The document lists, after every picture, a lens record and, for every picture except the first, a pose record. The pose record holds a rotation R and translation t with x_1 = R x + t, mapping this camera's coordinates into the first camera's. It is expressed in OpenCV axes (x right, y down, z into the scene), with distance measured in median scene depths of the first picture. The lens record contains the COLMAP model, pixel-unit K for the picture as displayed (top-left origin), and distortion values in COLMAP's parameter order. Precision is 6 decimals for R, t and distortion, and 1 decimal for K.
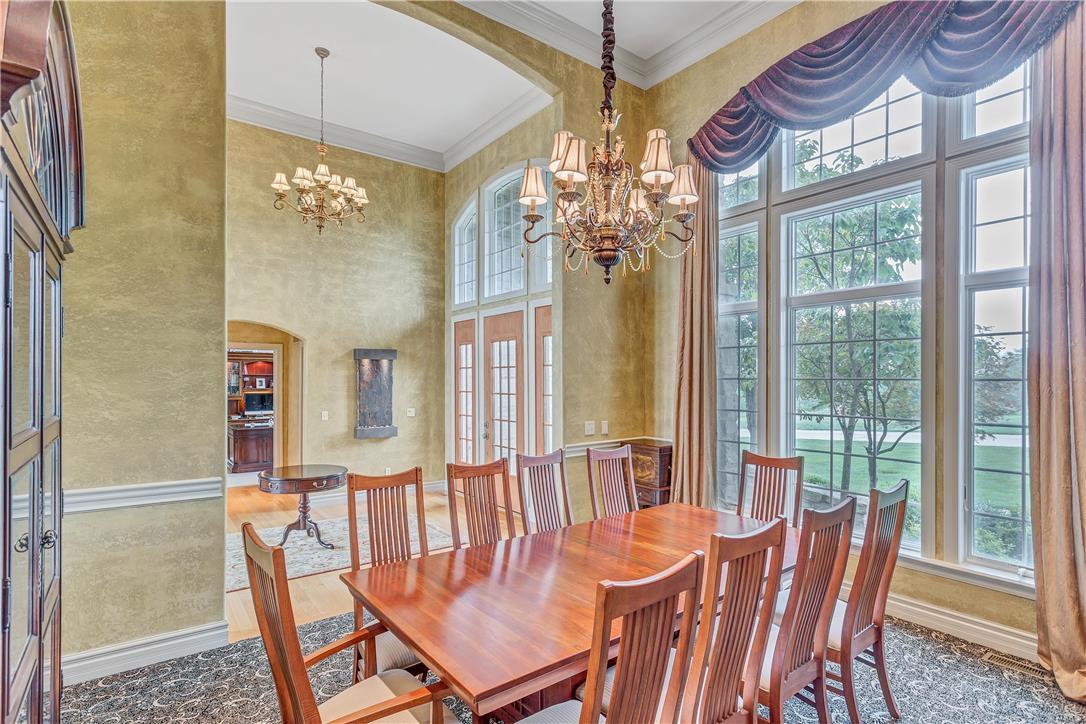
lens RADIAL K [[622.3, 0, 541.6], [0, 622.3, 384.9], [0, 0, 1]] dist [0.000415, 0.000233]
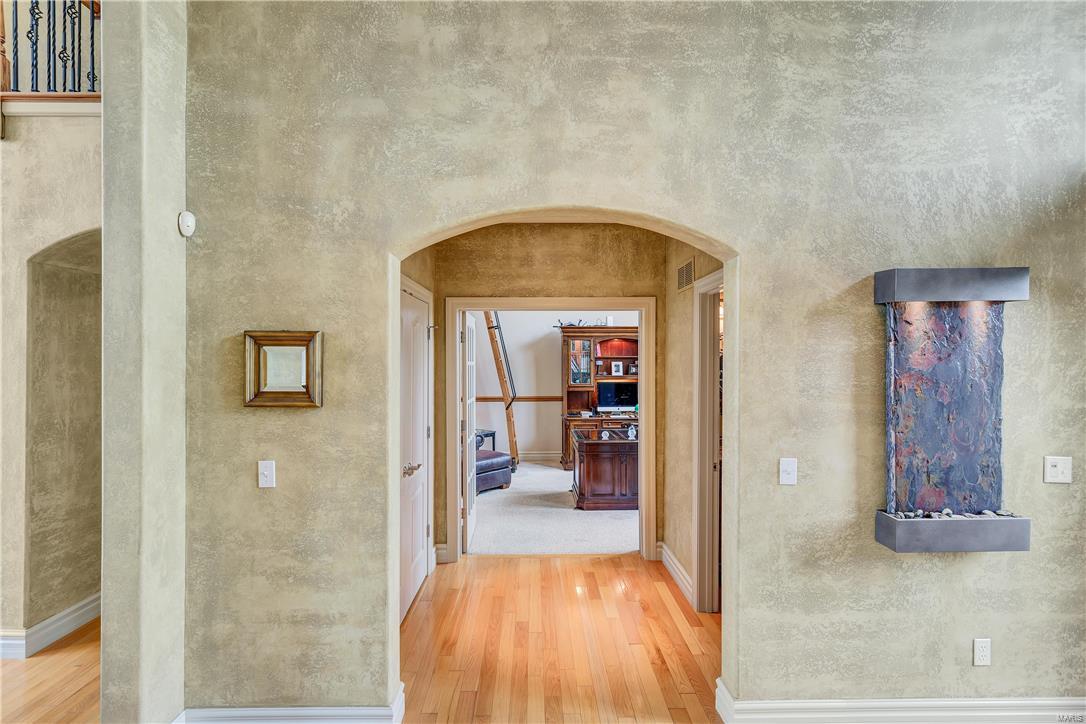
lens RADIAL K [[530.1, 0, 541.6], [0, 530.1, 366.8], [0, 0, 1]] dist [0.002157, 0.001218]
pose [[0.843947, 0.000341, -0.536426, -0.299604], [0.000342, 0.999999, 0.001173, -0.008297], [0.536426, -0.001174, 0.843947, 0.664680]]
